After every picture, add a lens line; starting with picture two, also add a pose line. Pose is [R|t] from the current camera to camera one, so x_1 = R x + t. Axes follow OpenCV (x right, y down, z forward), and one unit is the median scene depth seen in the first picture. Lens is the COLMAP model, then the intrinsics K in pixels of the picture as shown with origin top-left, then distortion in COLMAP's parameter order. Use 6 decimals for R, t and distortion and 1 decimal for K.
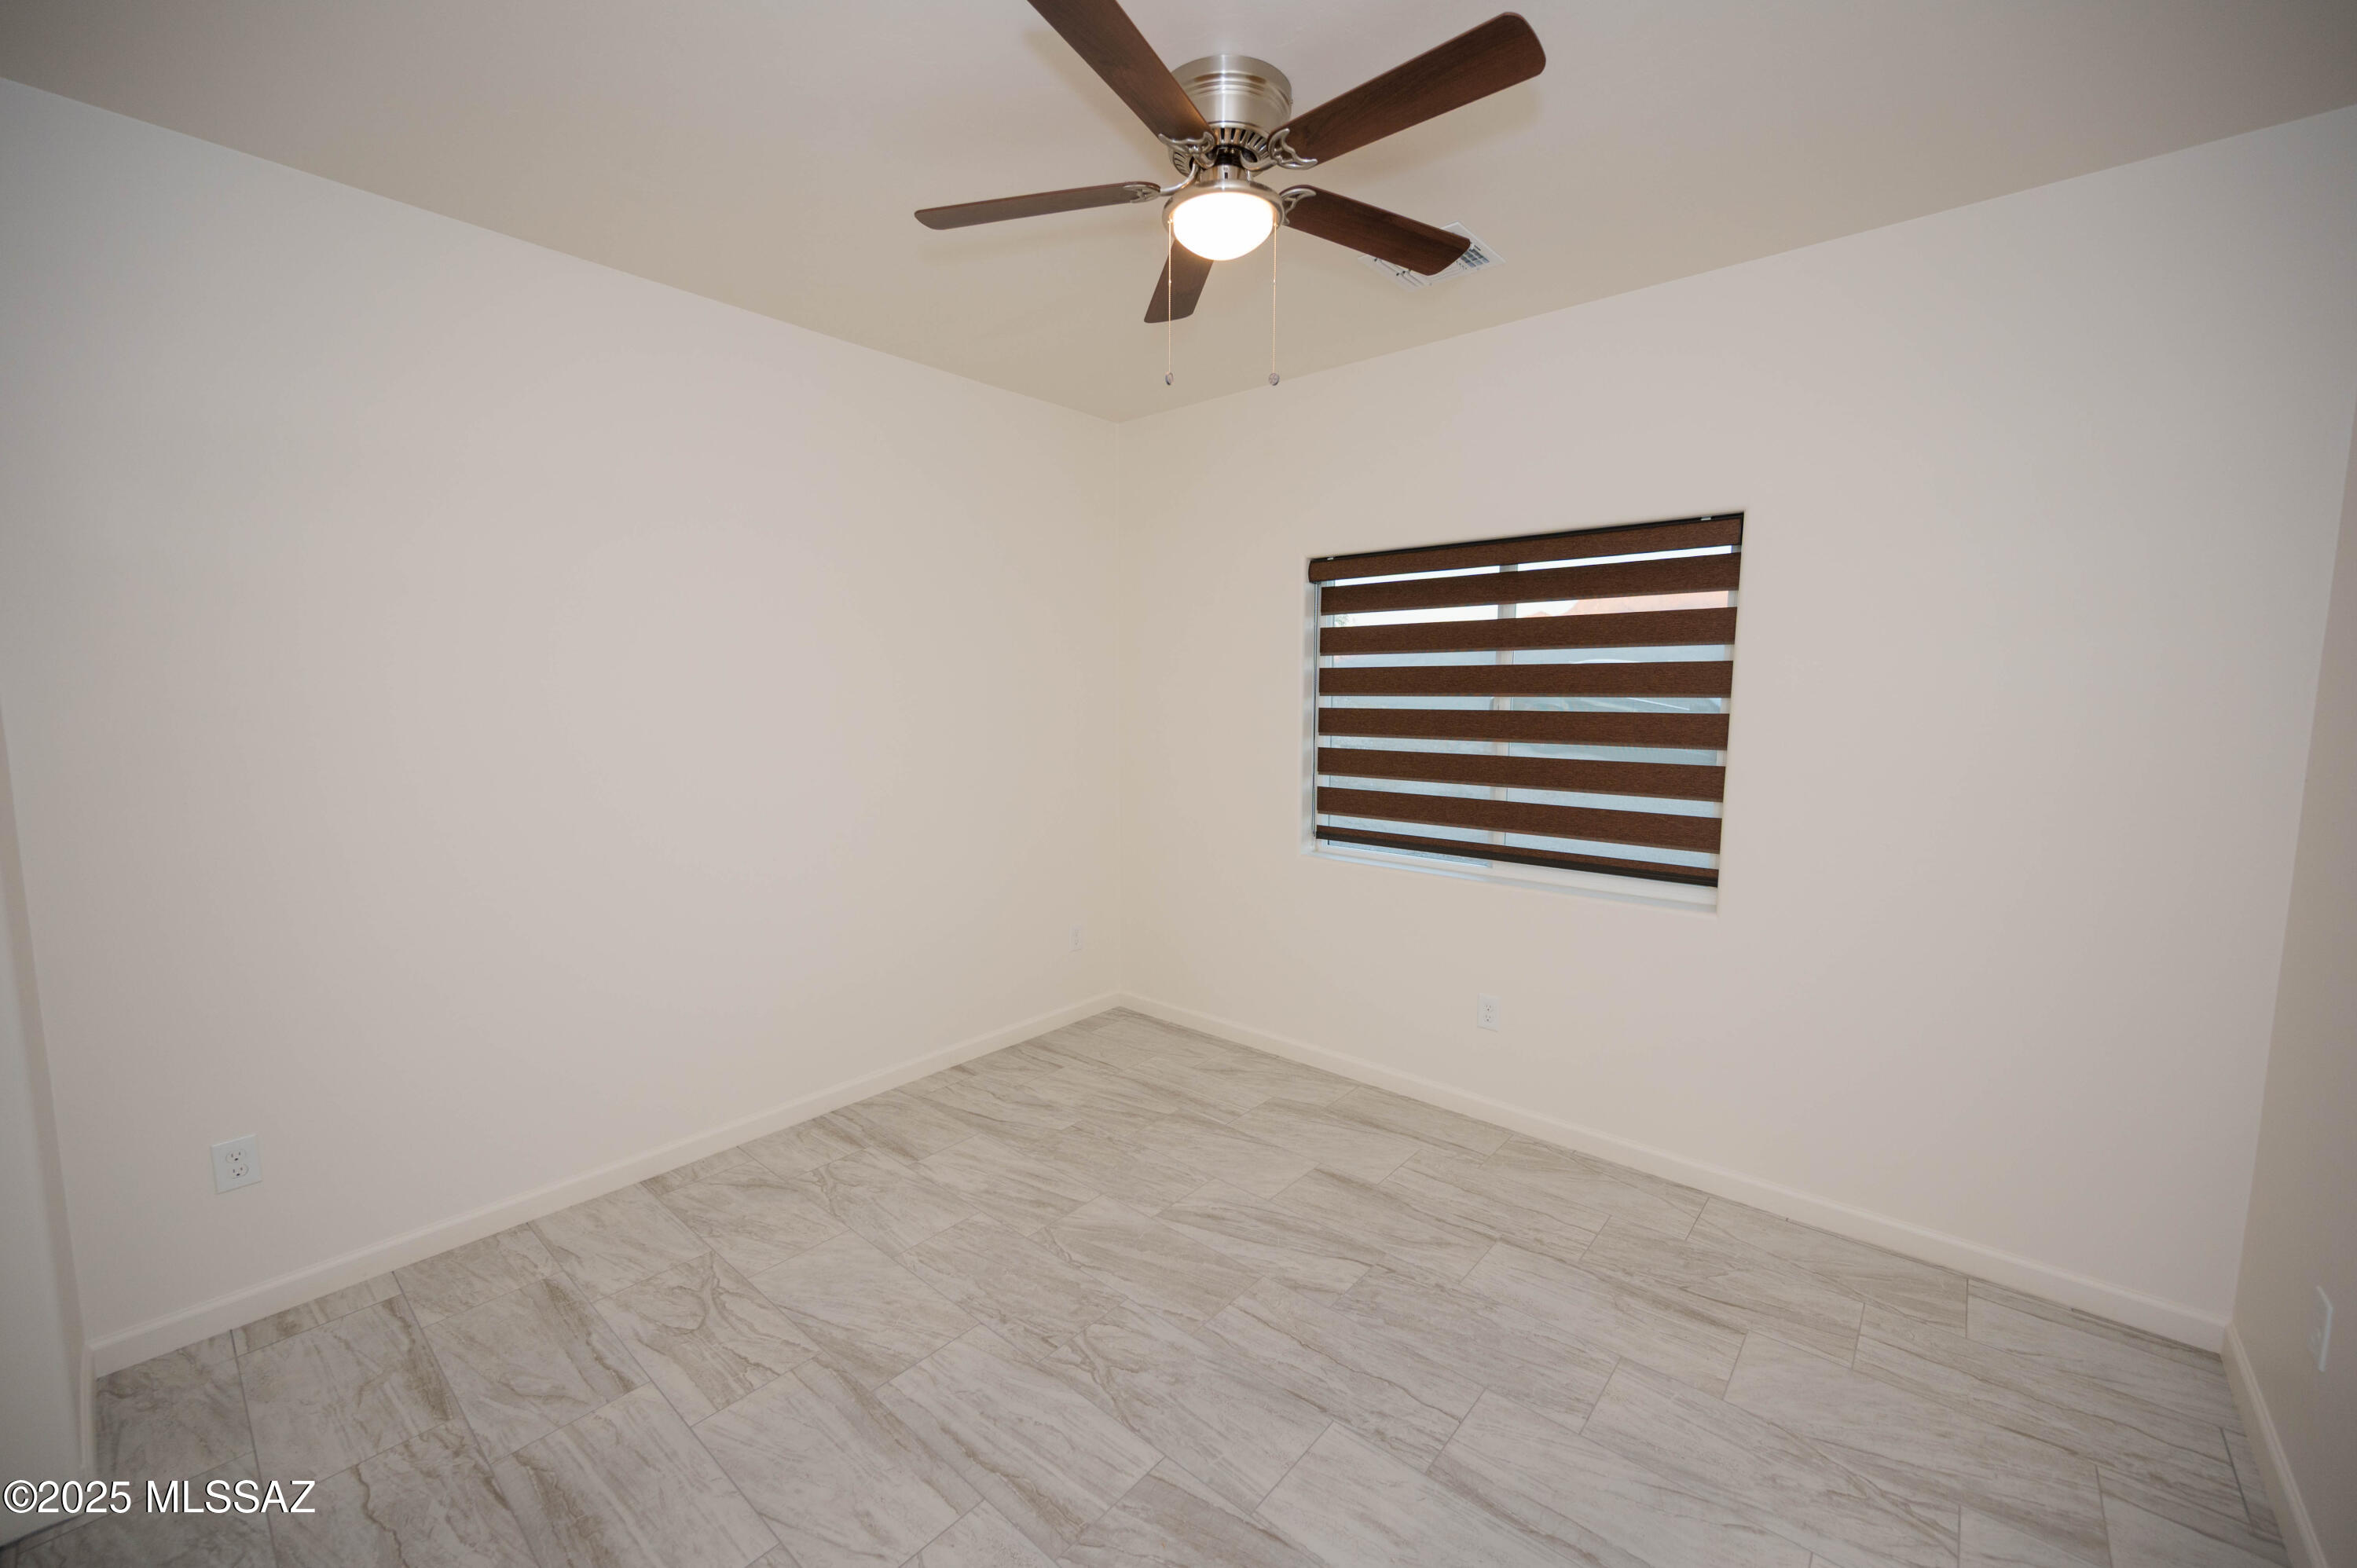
lens RADIAL K [[929.3, 0, 1175.6], [0, 929.3, 785.9], [0, 0, 1]] dist [0.005678, -0.000998]
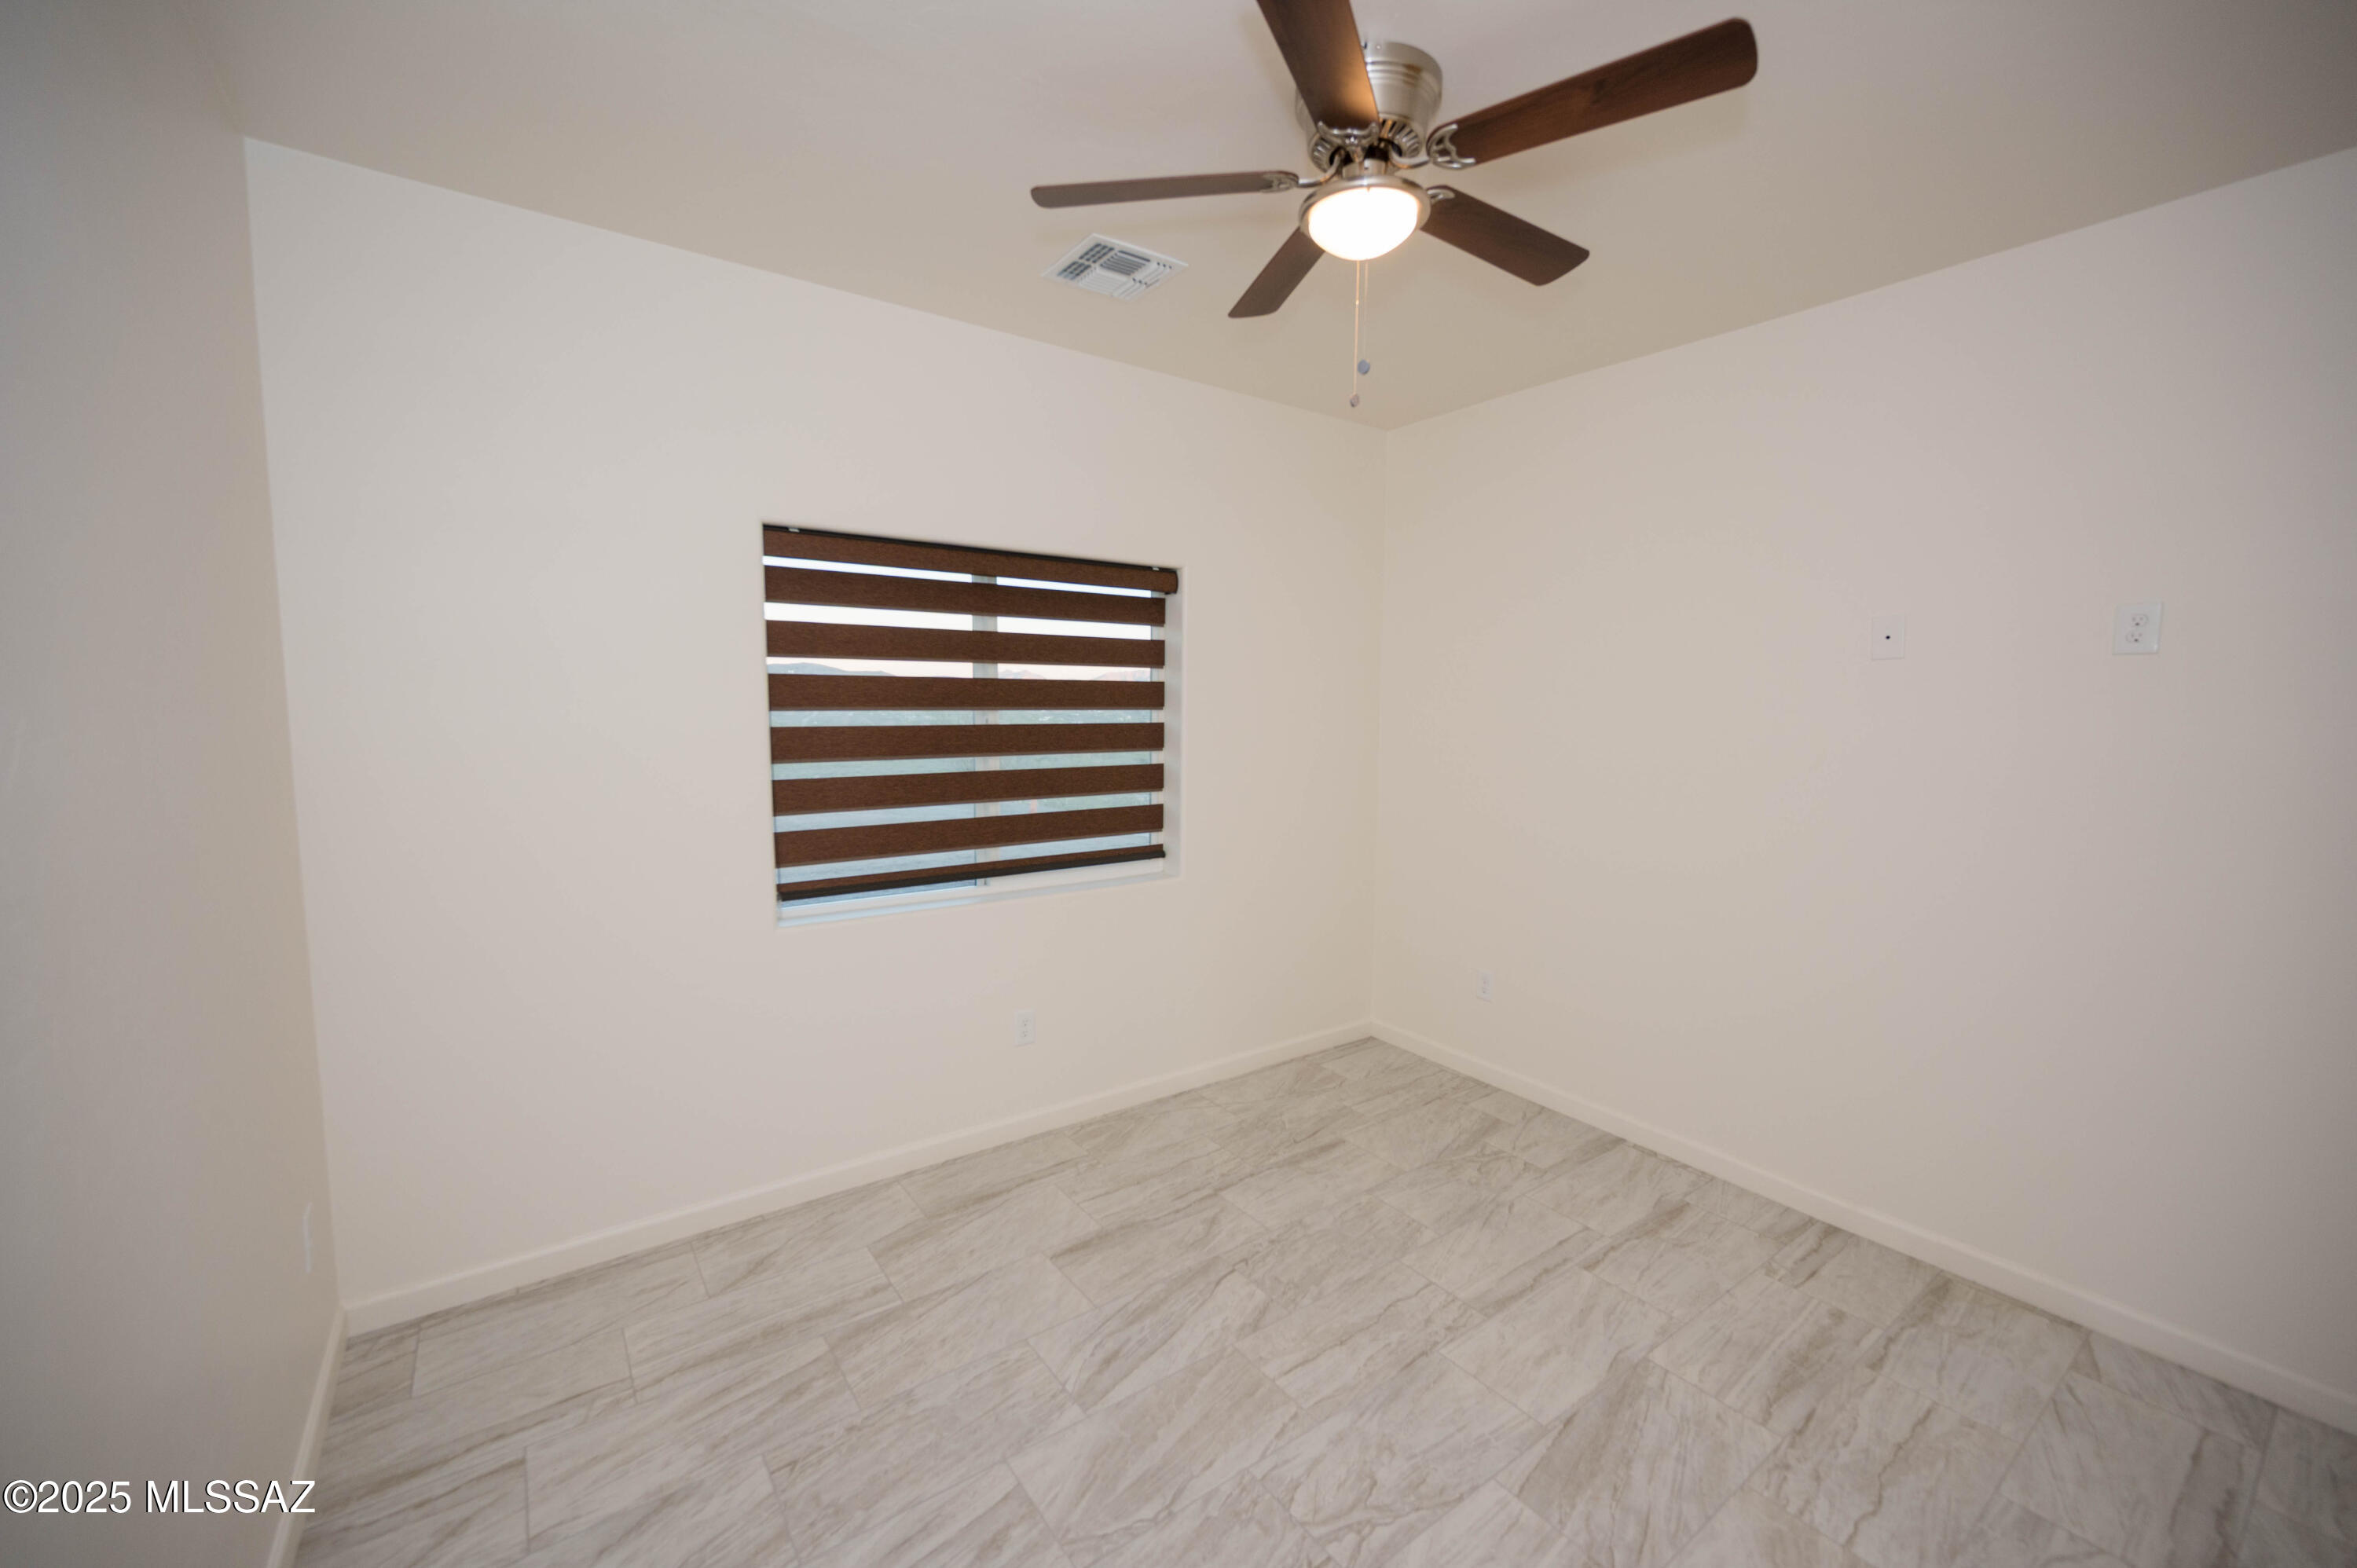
lens RADIAL K [[929.3, 0, 1173.2], [0, 929.3, 779.2], [0, 0, 1]] dist [0.005678, -0.000998]
pose [[0.229719, -0.085613, 0.969484, -0.692176], [0.089215, 0.993782, 0.066619, -0.087949], [-0.969159, 0.071189, 0.235928, 0.721703]]
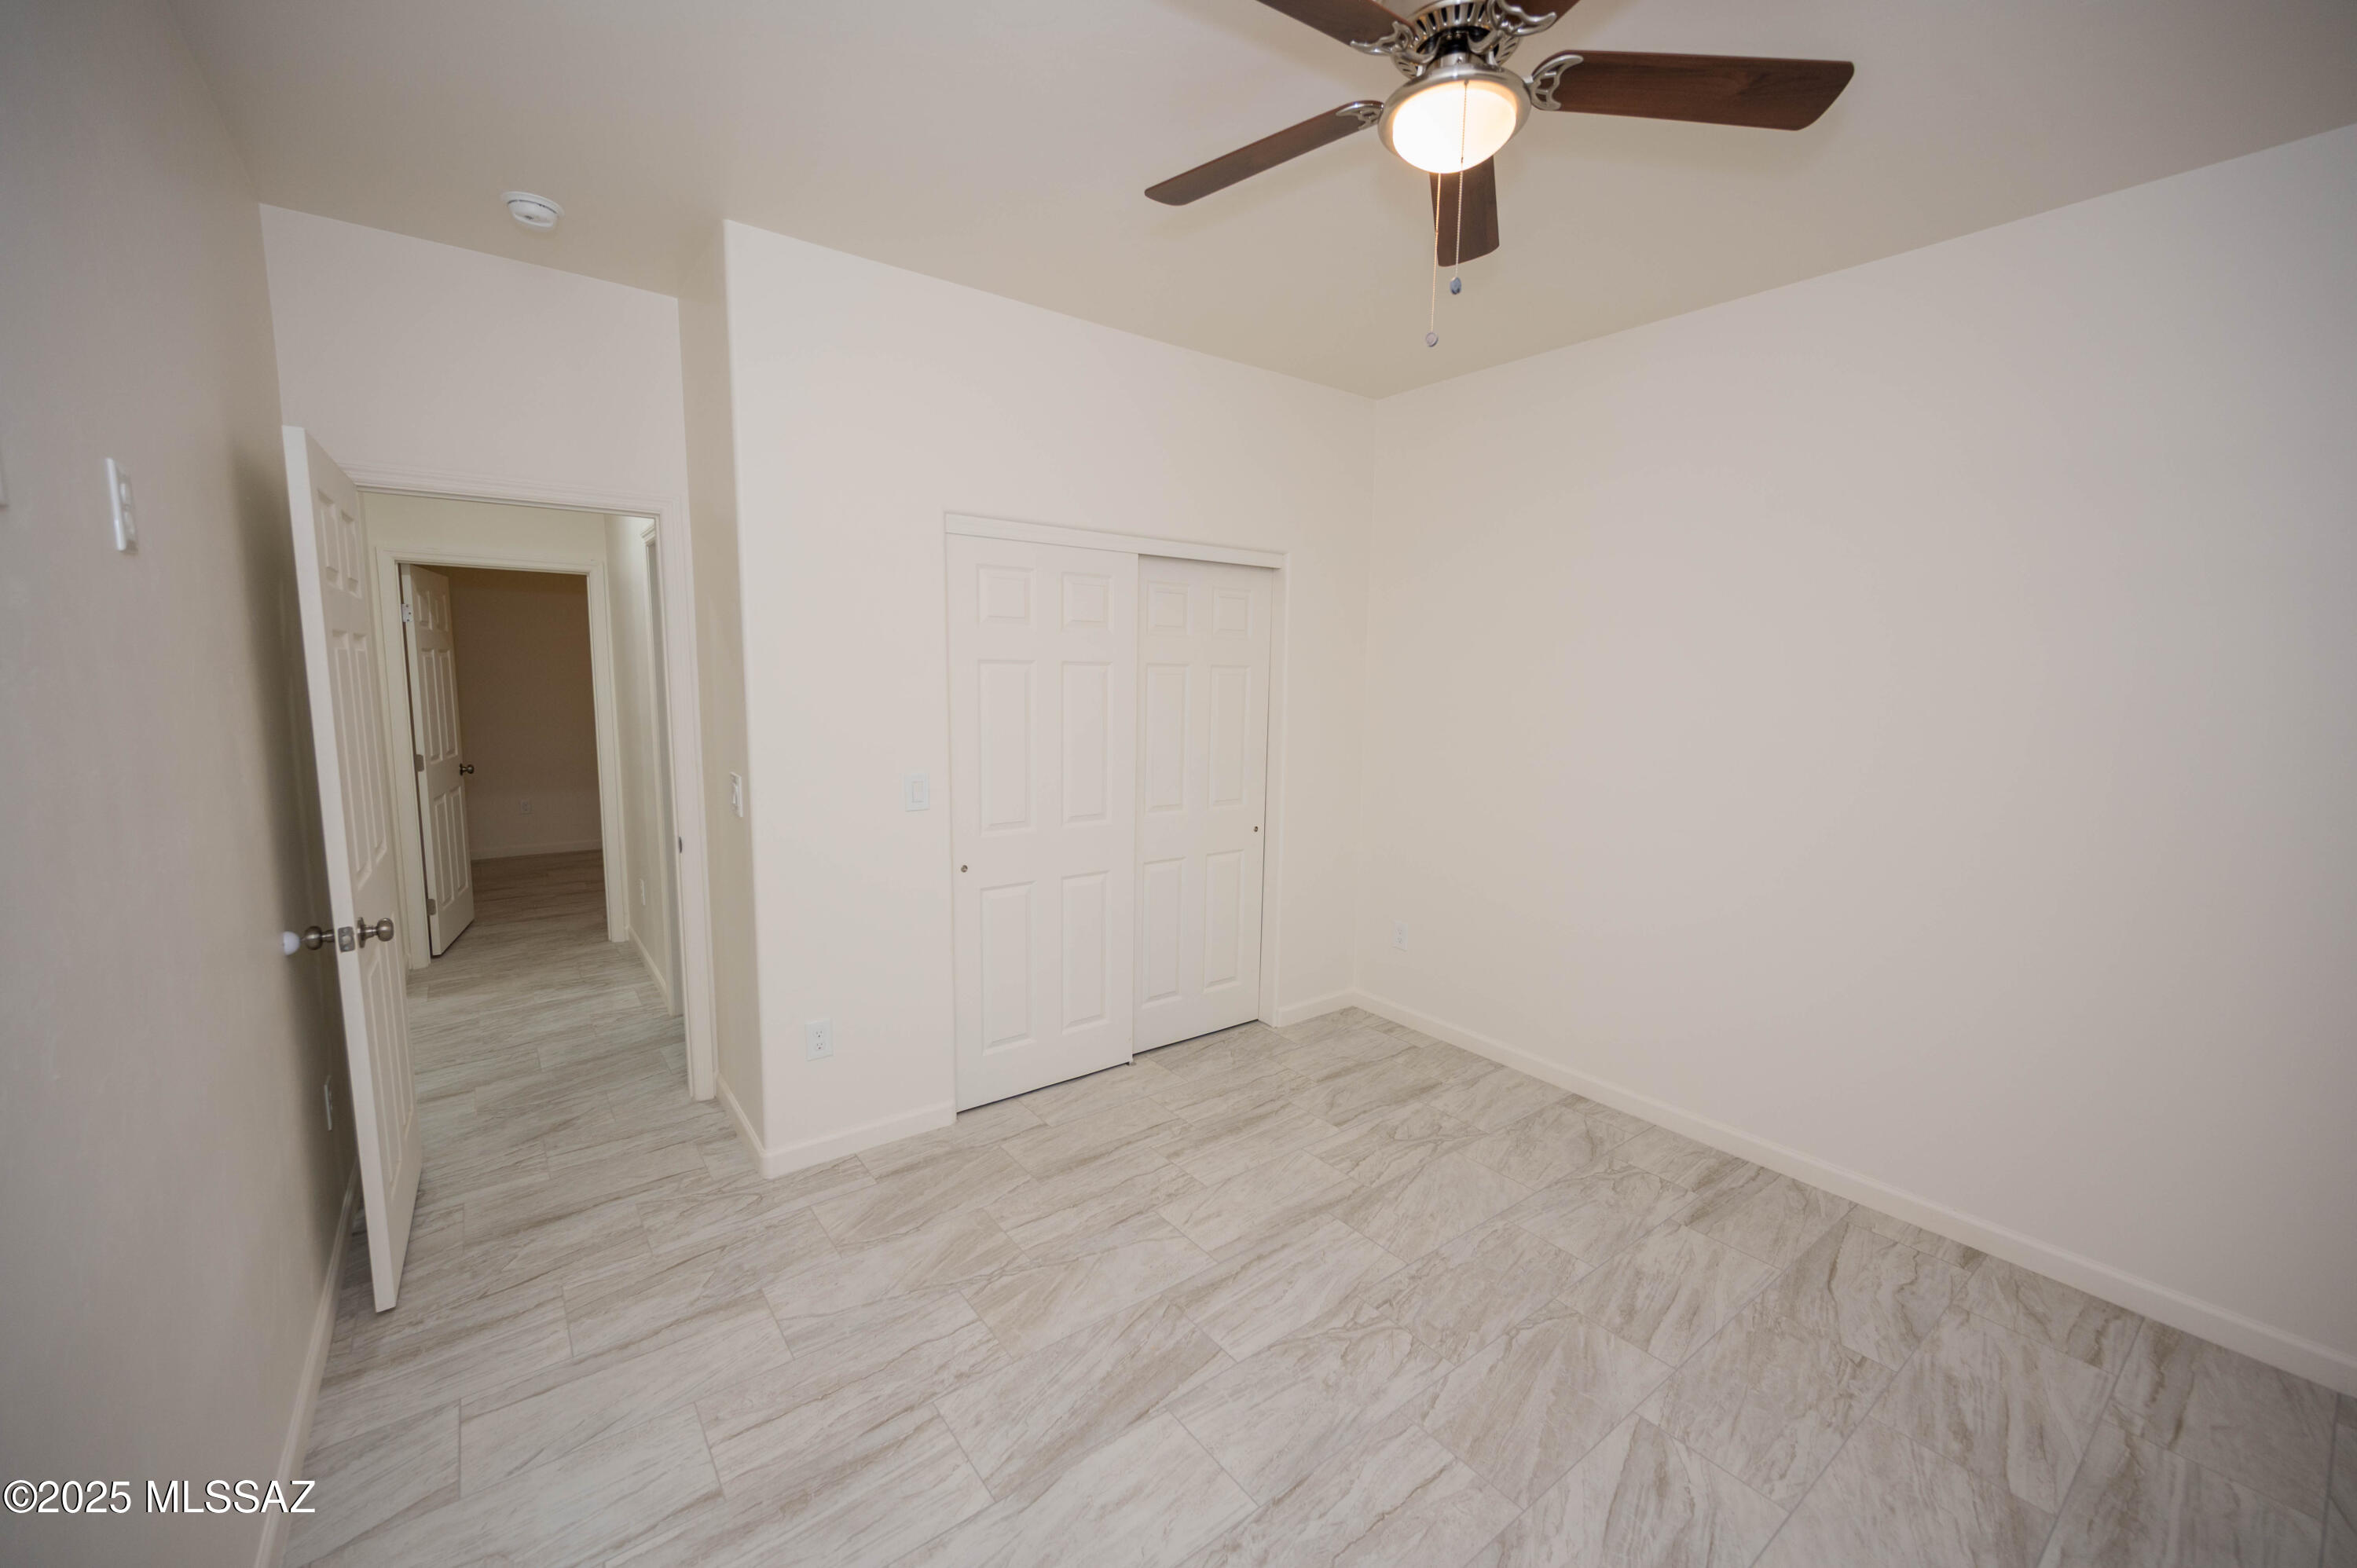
lens RADIAL K [[929.3, 0, 1179.9], [0, 929.3, 789.5], [0, 0, 1]] dist [0.005678, -0.000998]
pose [[-0.204322, 0.115930, -0.972015, 0.702677], [-0.118938, 0.982666, 0.142201, -0.077675], [0.971651, 0.144664, -0.186992, 0.721095]]
